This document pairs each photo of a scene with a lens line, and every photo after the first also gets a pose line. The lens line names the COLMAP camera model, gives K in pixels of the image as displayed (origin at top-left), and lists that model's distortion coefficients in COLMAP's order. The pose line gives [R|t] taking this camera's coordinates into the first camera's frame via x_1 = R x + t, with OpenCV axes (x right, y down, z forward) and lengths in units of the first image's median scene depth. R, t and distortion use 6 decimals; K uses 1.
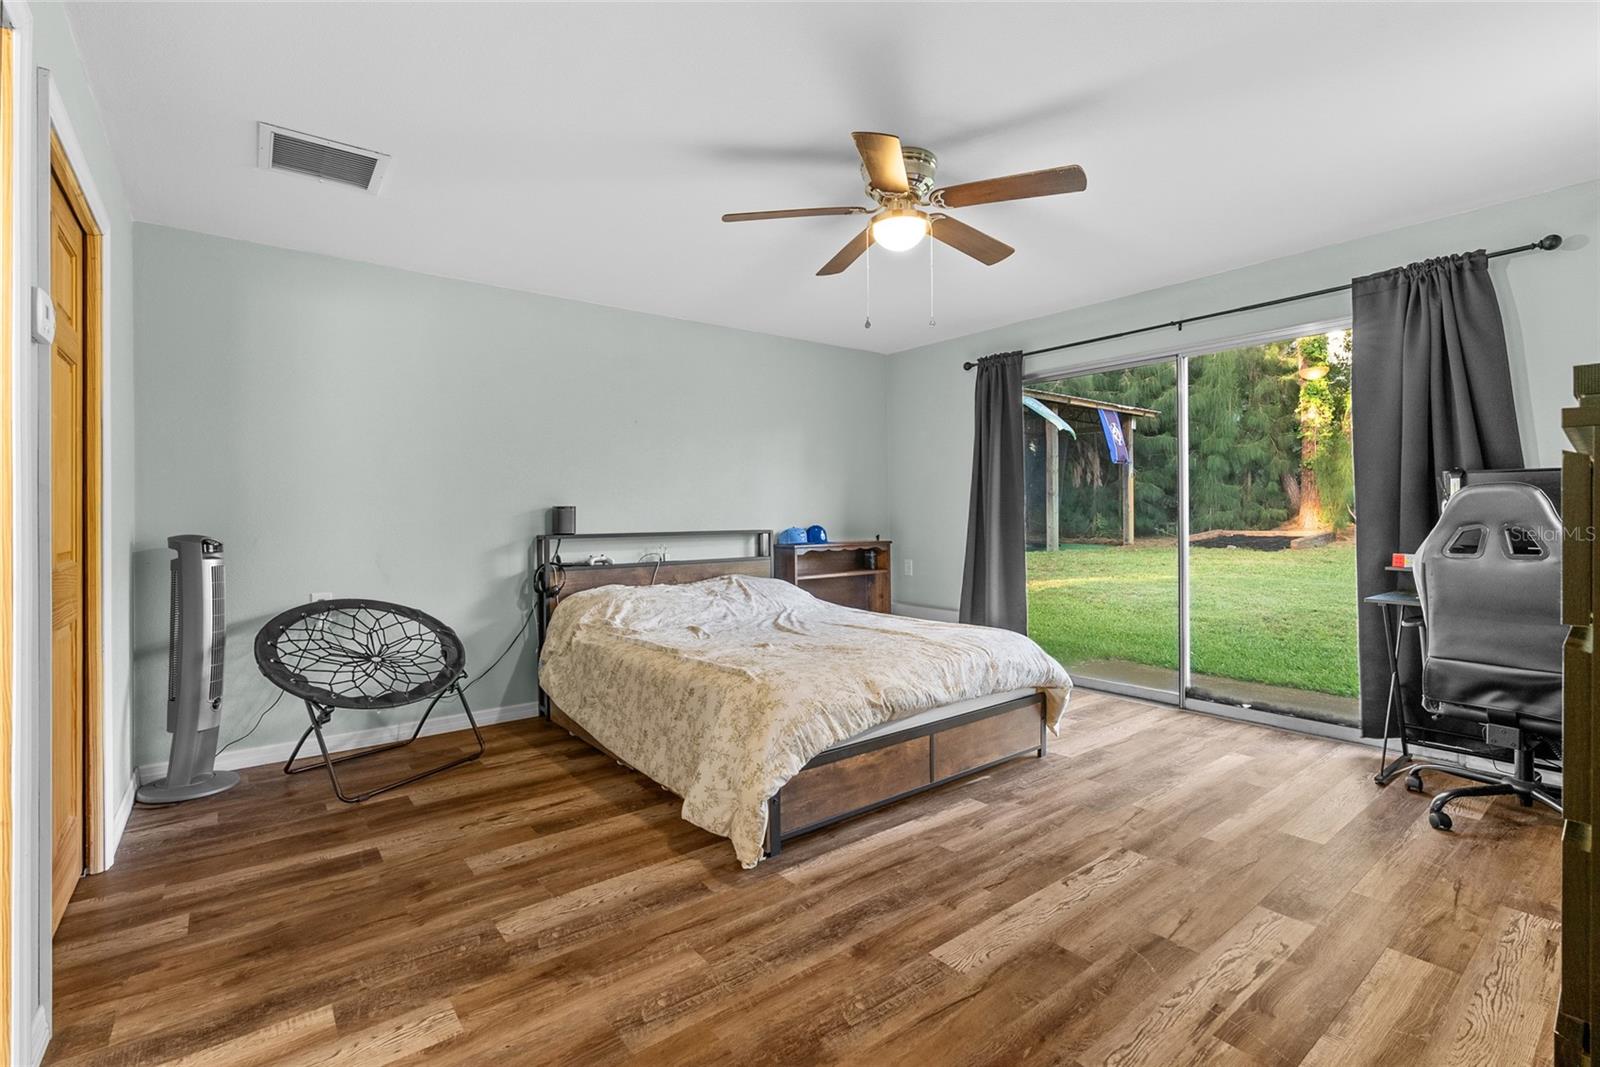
lens RADIAL K [[724.4, 0, 801.1], [0, 724.4, 525.0], [0, 0, 1]] dist [-0.005816, -0.000581]
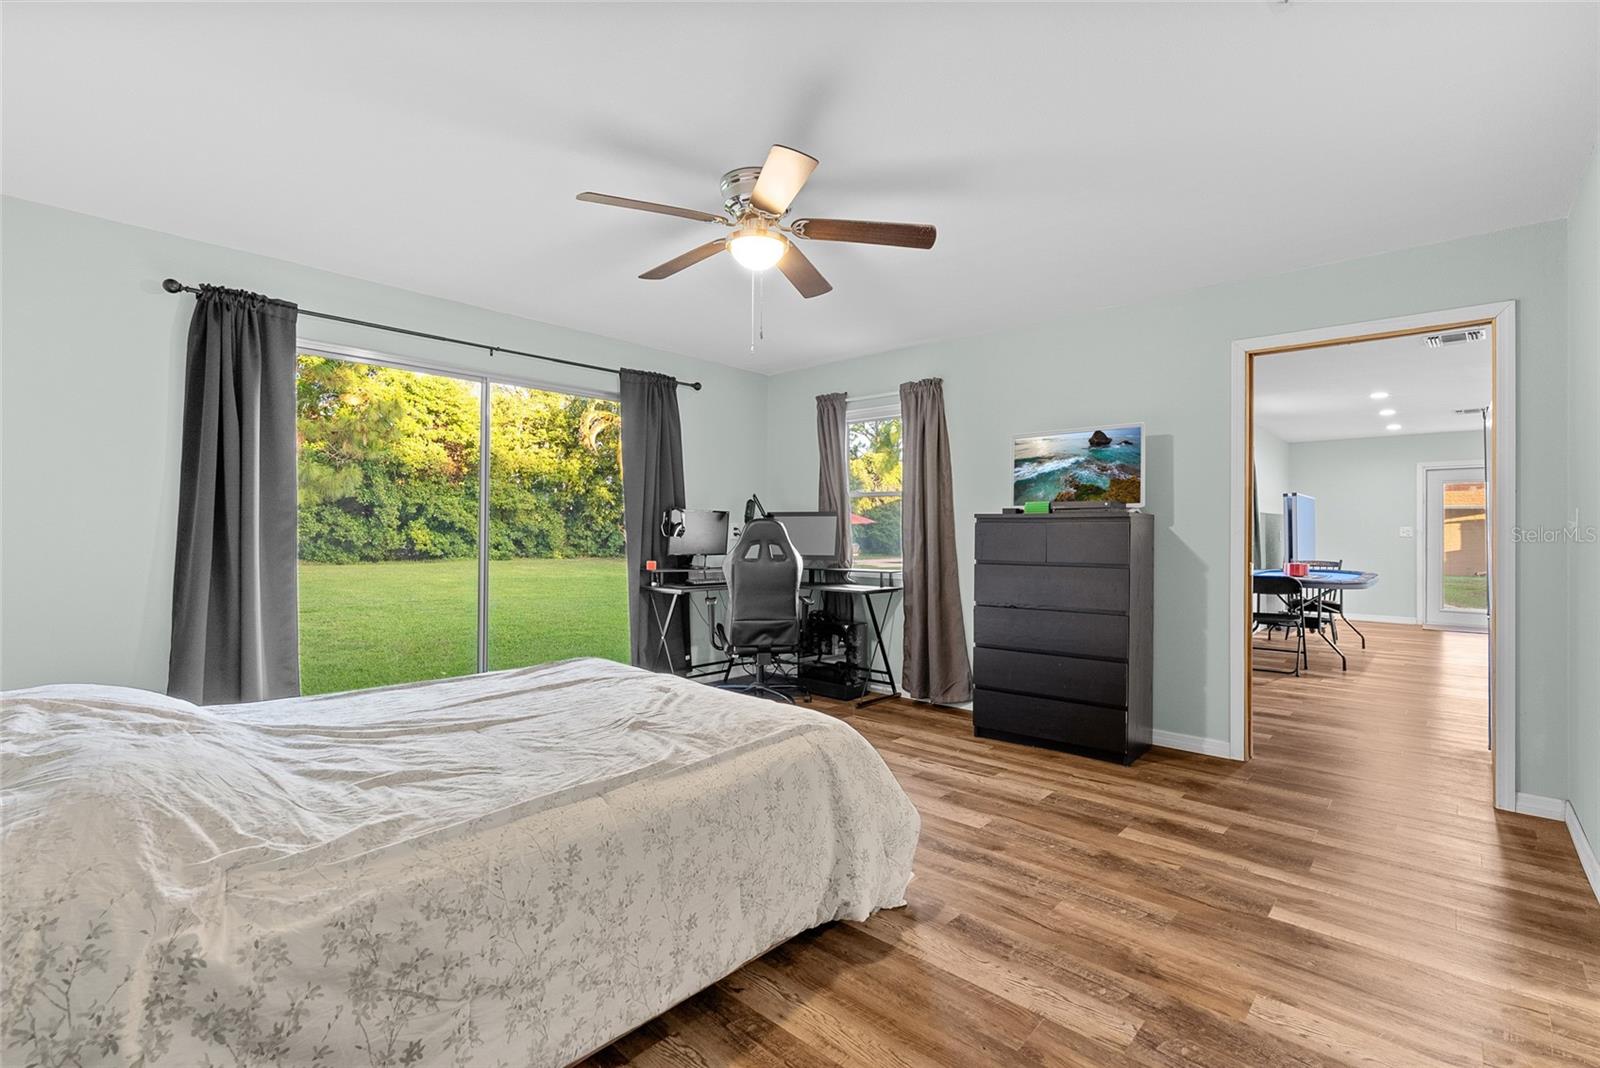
lens RADIAL K [[724.4, 0, 810.8], [0, 724.4, 529.6], [0, 0, 1]] dist [-0.005816, -0.000581]
pose [[-0.167886, 0.010734, 0.985748, -0.895489], [0.008696, 0.999918, -0.009407, -0.010827], [-0.985768, 0.006993, -0.167965, 1.141561]]
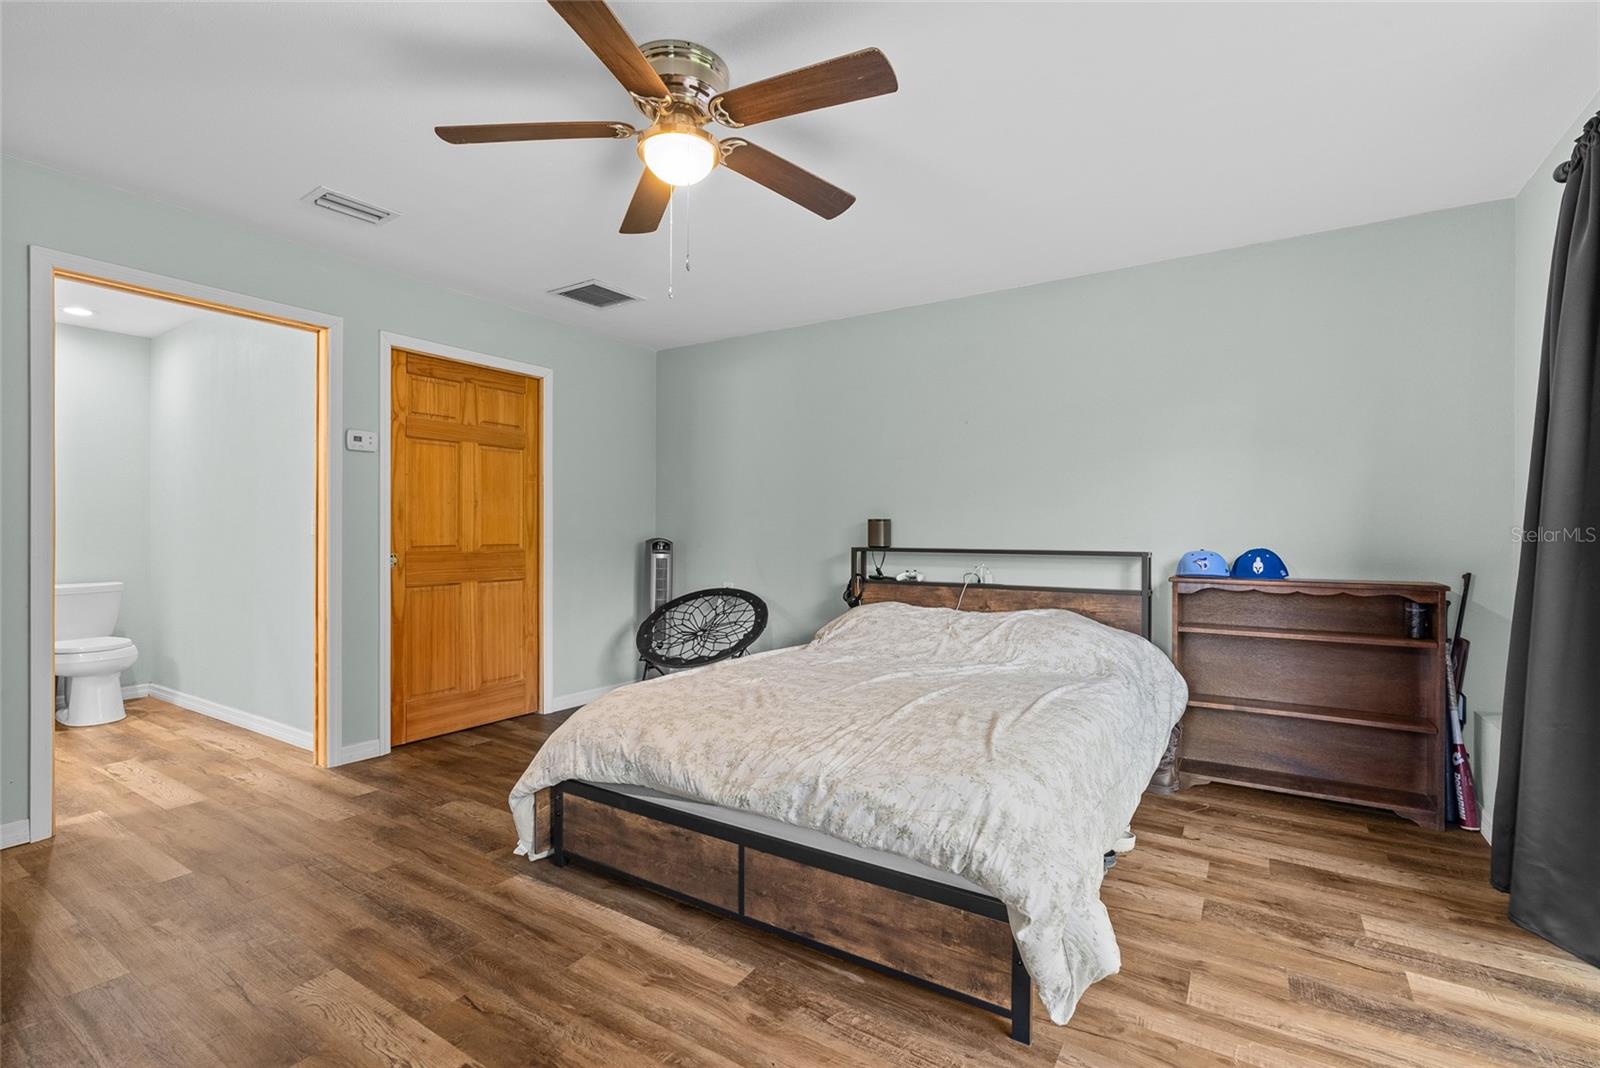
lens RADIAL K [[724.4, 0, 804.8], [0, 724.4, 540.7], [0, 0, 1]] dist [-0.005816, -0.000581]
pose [[0.331652, 0.022975, -0.943122, 0.944923], [-0.017528, 0.999681, 0.018189, -0.020582], [0.943239, 0.010499, 0.331949, 0.912841]]
